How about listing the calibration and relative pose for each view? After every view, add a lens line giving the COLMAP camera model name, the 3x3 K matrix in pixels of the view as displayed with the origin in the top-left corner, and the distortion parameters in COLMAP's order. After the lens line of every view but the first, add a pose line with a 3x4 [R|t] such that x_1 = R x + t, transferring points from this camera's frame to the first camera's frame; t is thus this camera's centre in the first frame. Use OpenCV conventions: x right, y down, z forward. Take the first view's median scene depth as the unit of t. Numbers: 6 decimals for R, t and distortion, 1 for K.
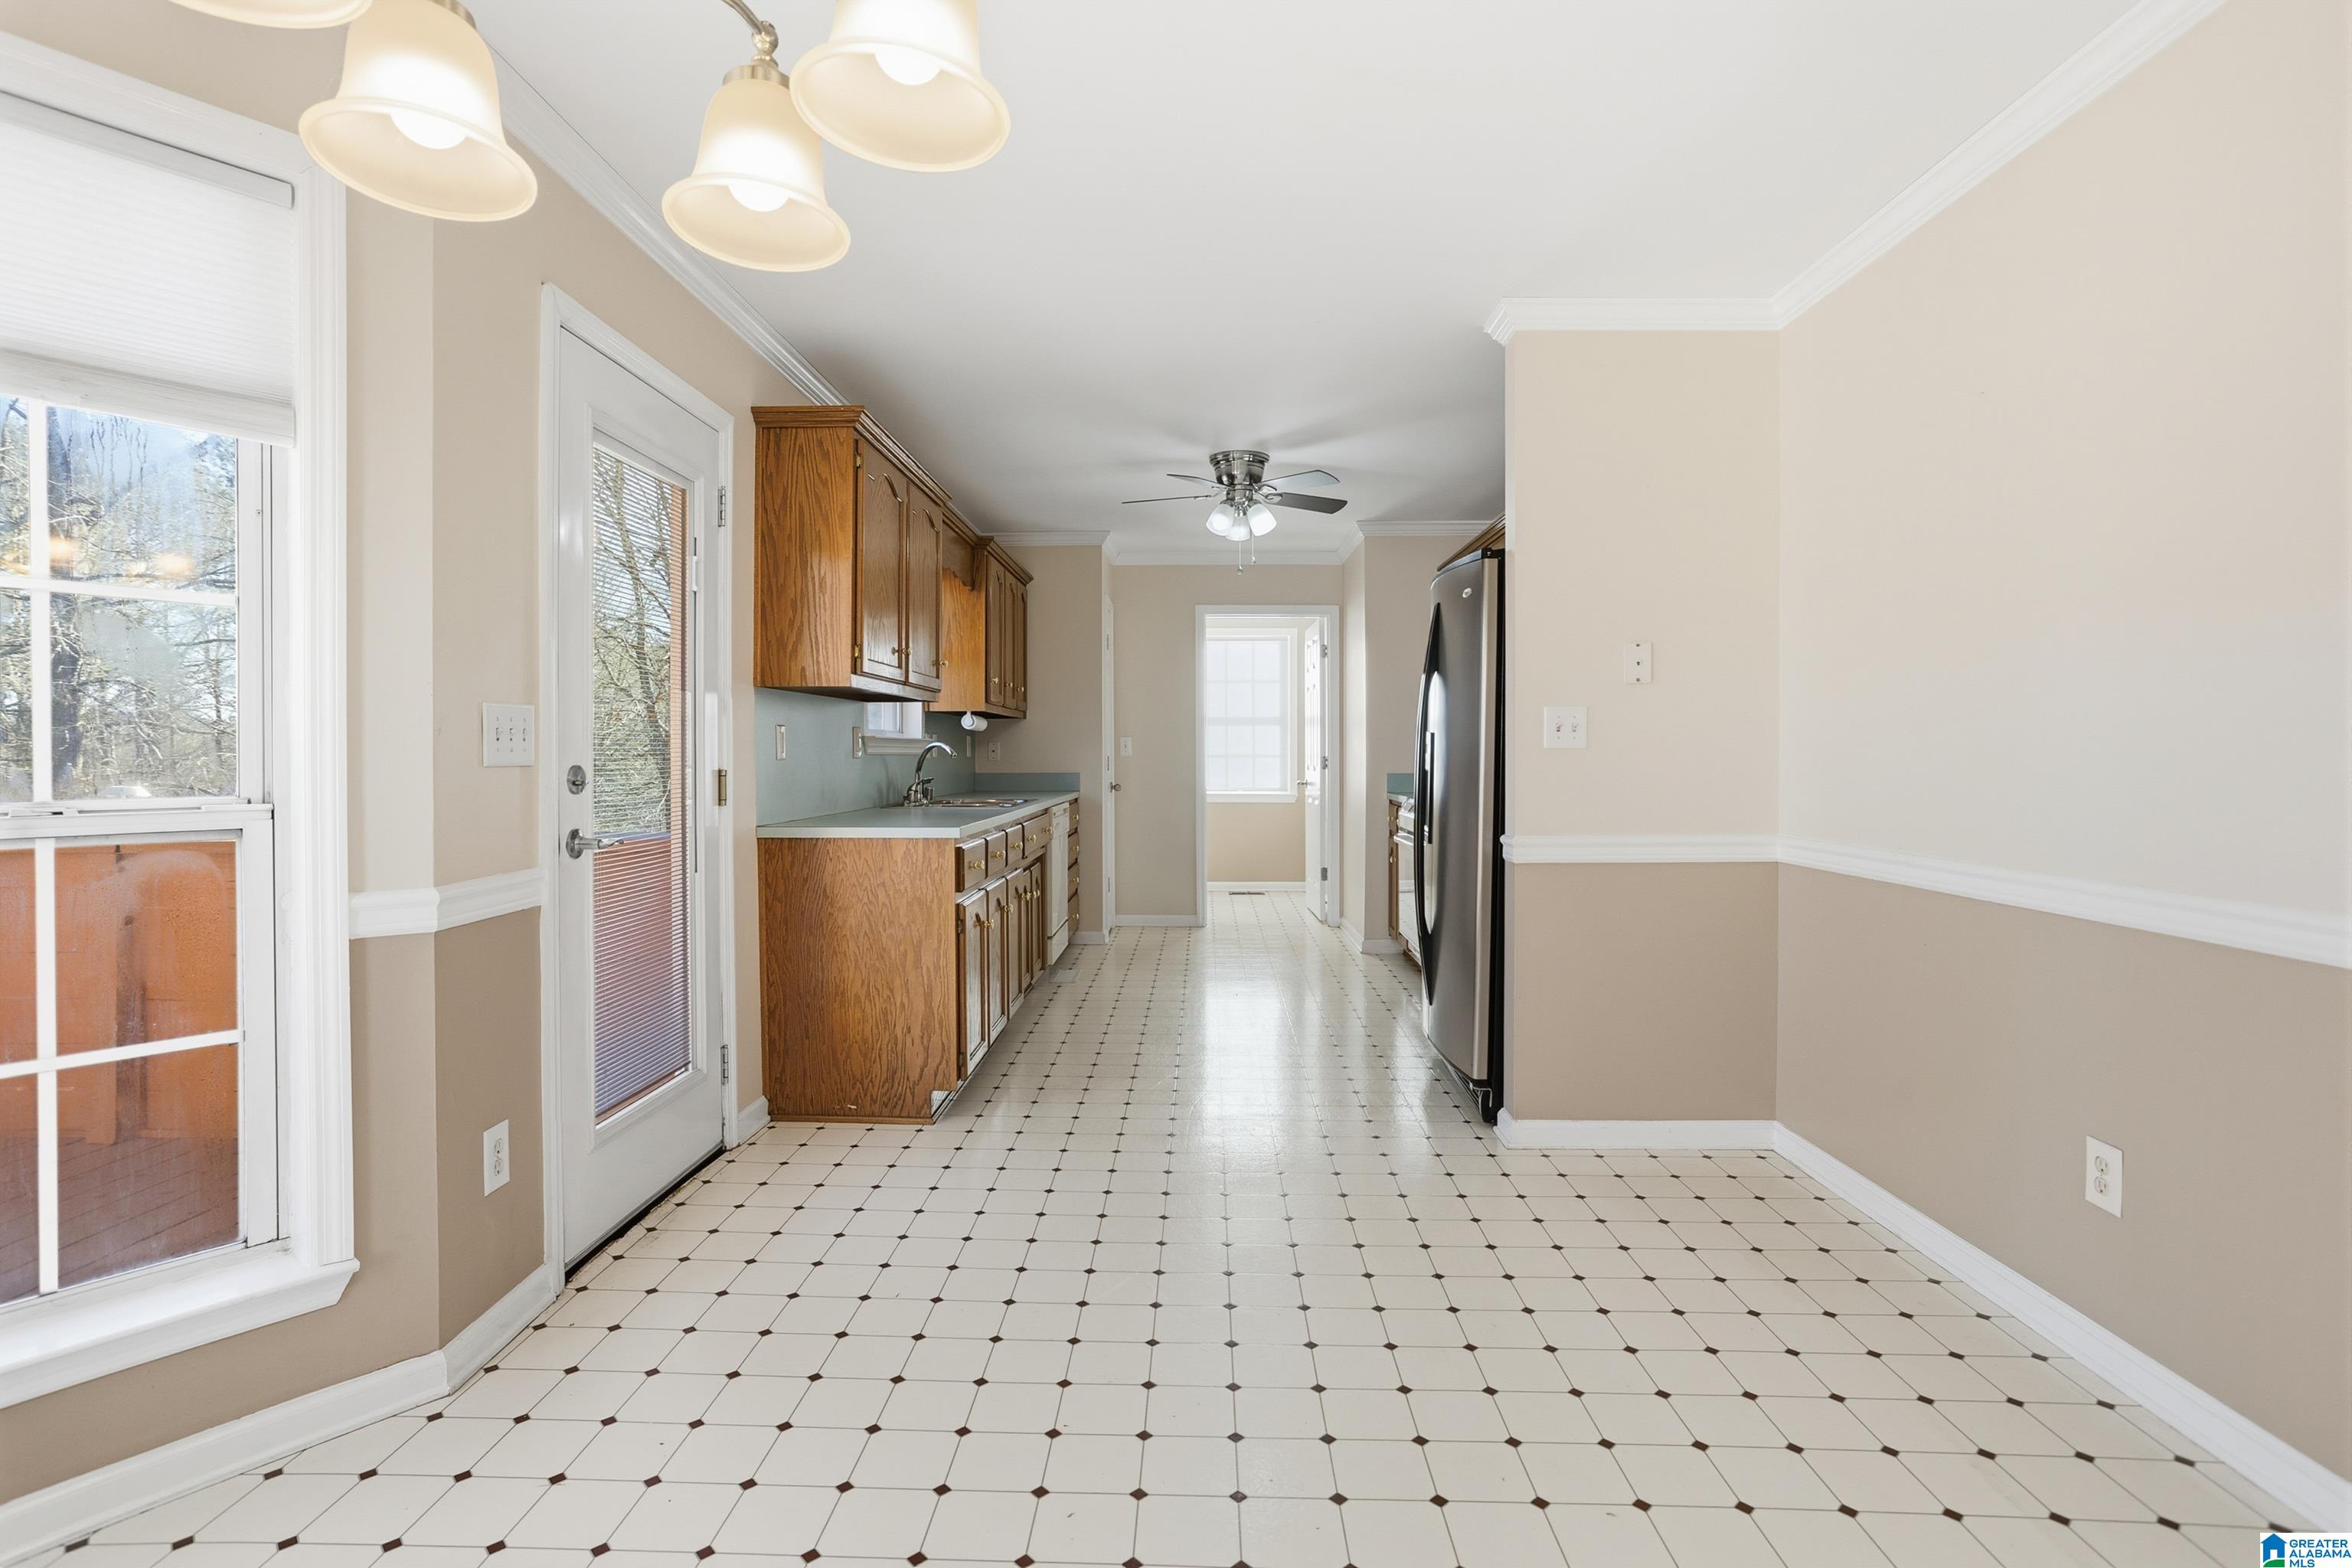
lens RADIAL K [[1134.3, 0, 1161.1], [0, 1134.3, 760.4], [0, 0, 1]] dist [-0.023396, 0.008147]
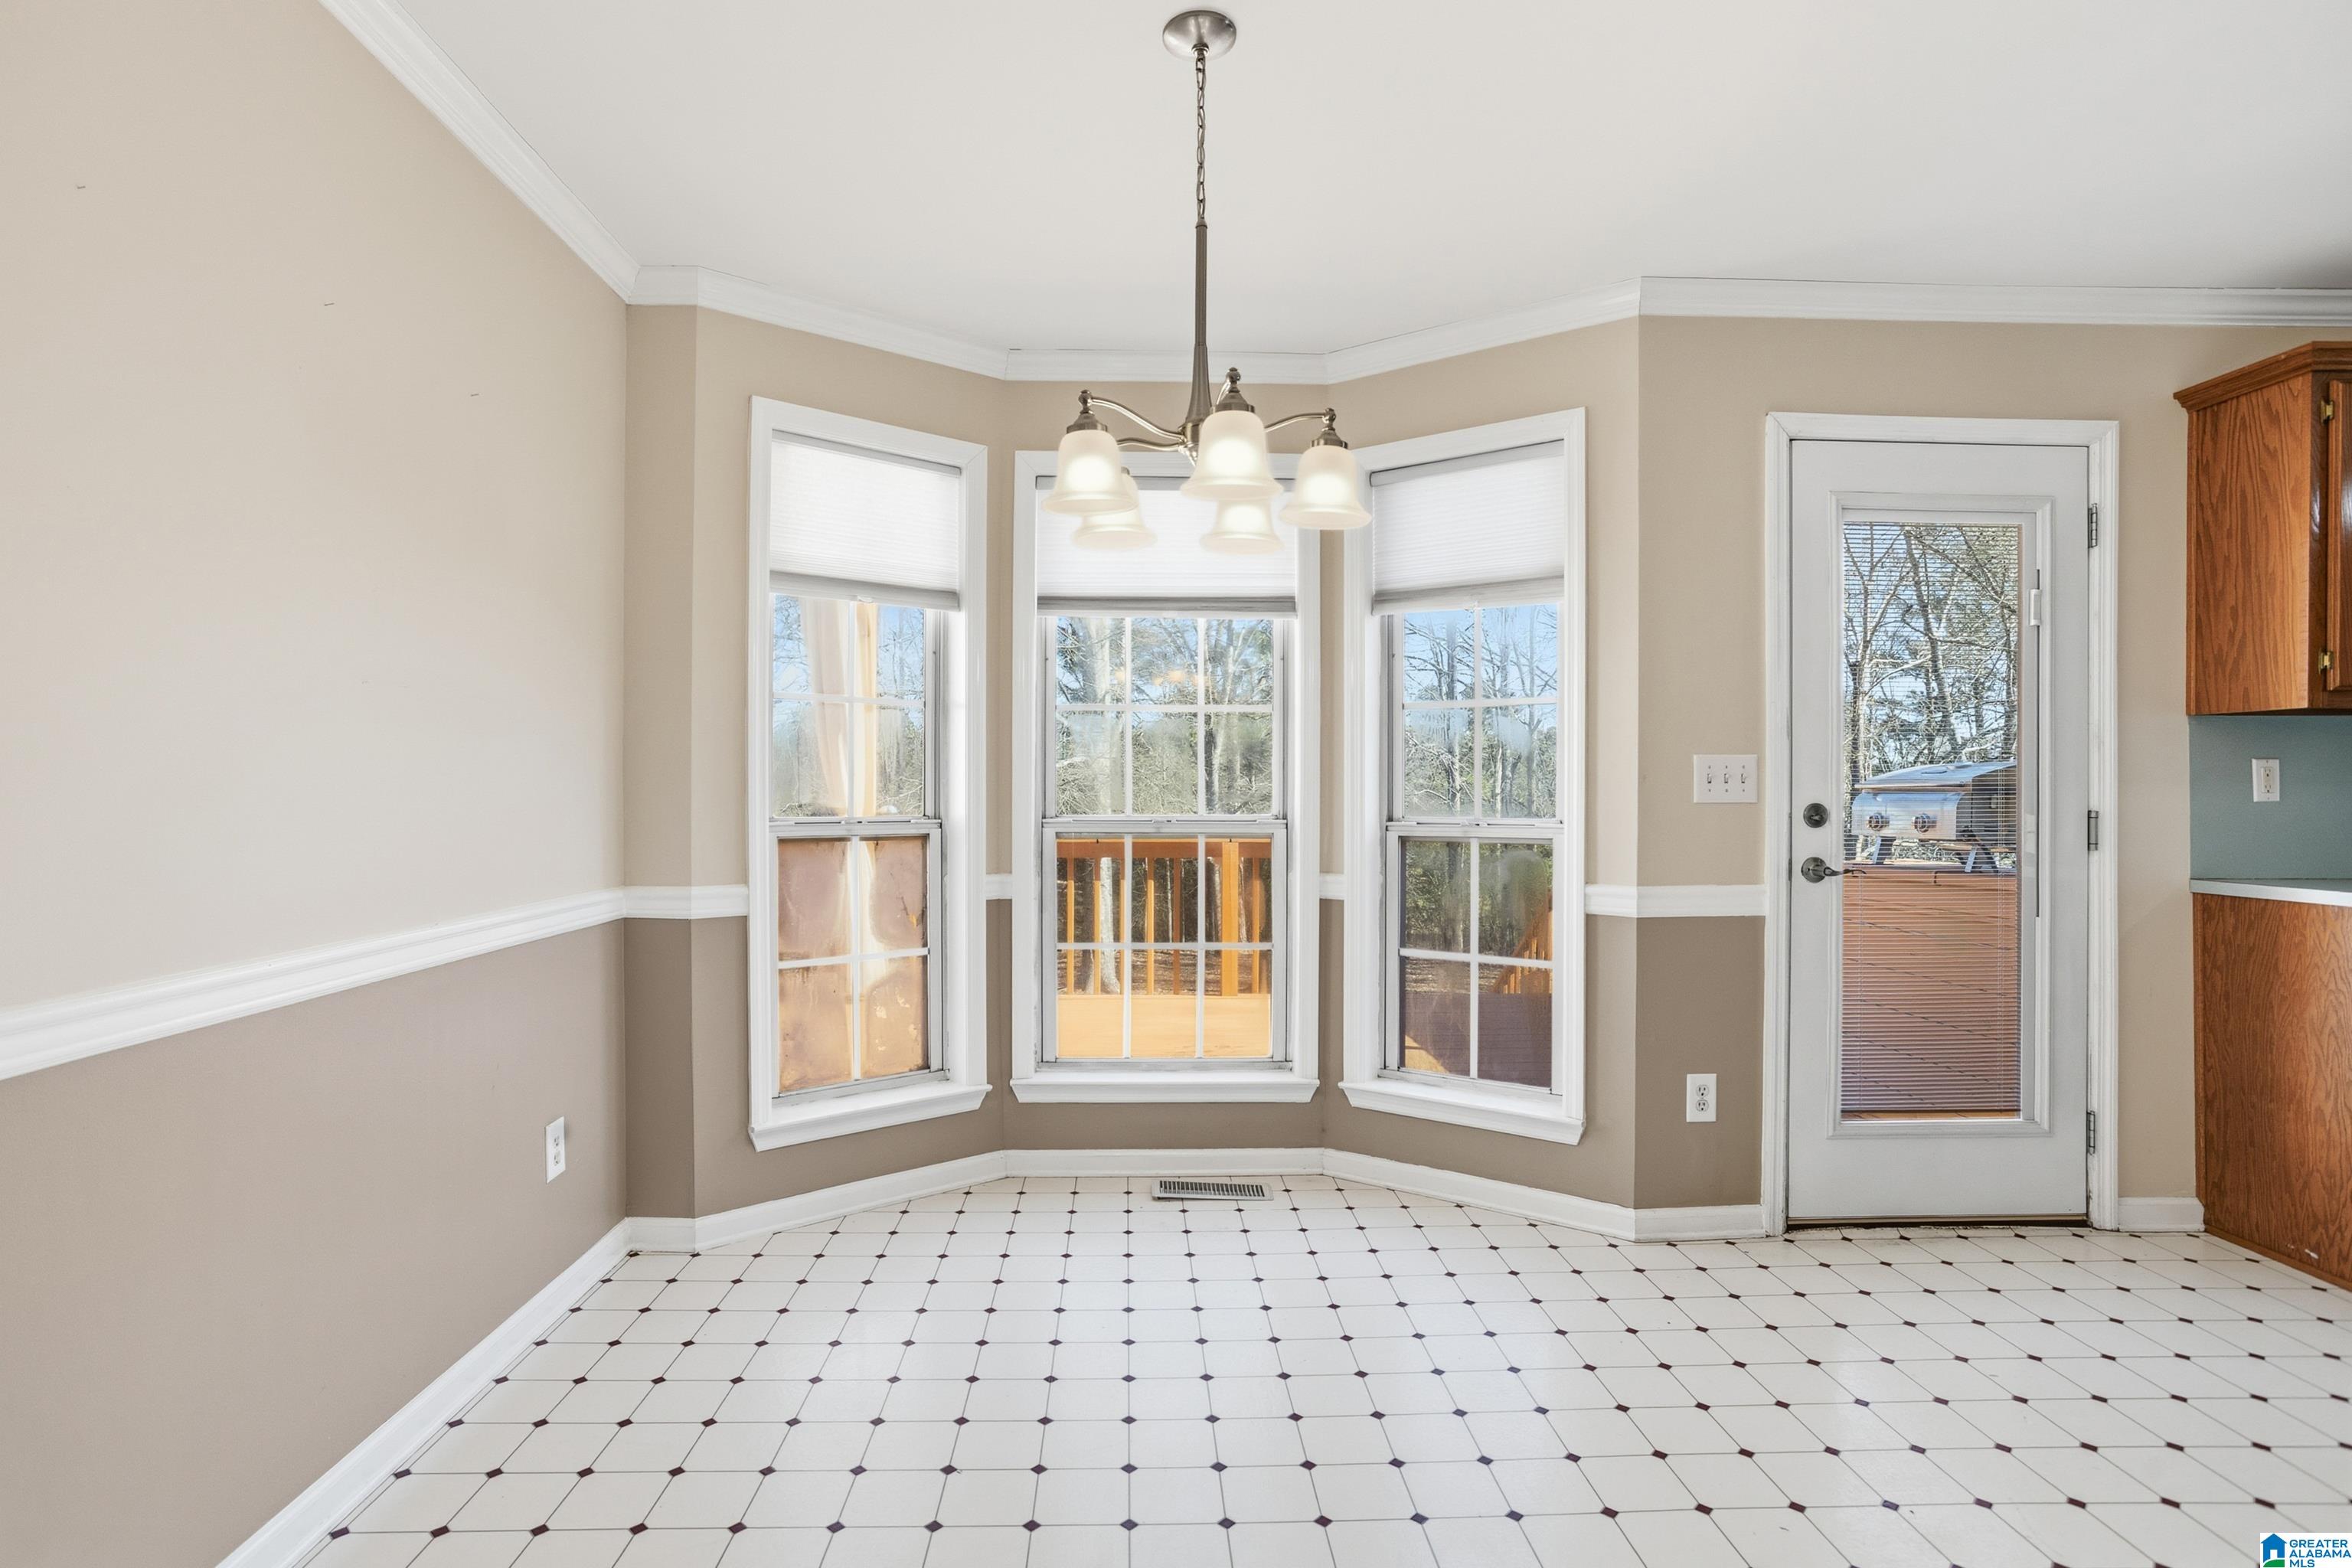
lens RADIAL K [[1134.3, 0, 1162.4], [0, 1134.3, 789.9], [0, 0, 1]] dist [-0.023396, 0.008147]
pose [[0.085577, 0.005146, -0.996318, 0.580492], [-0.006943, 0.999965, 0.004569, -0.009903], [0.996307, 0.006526, 0.085610, 0.214022]]
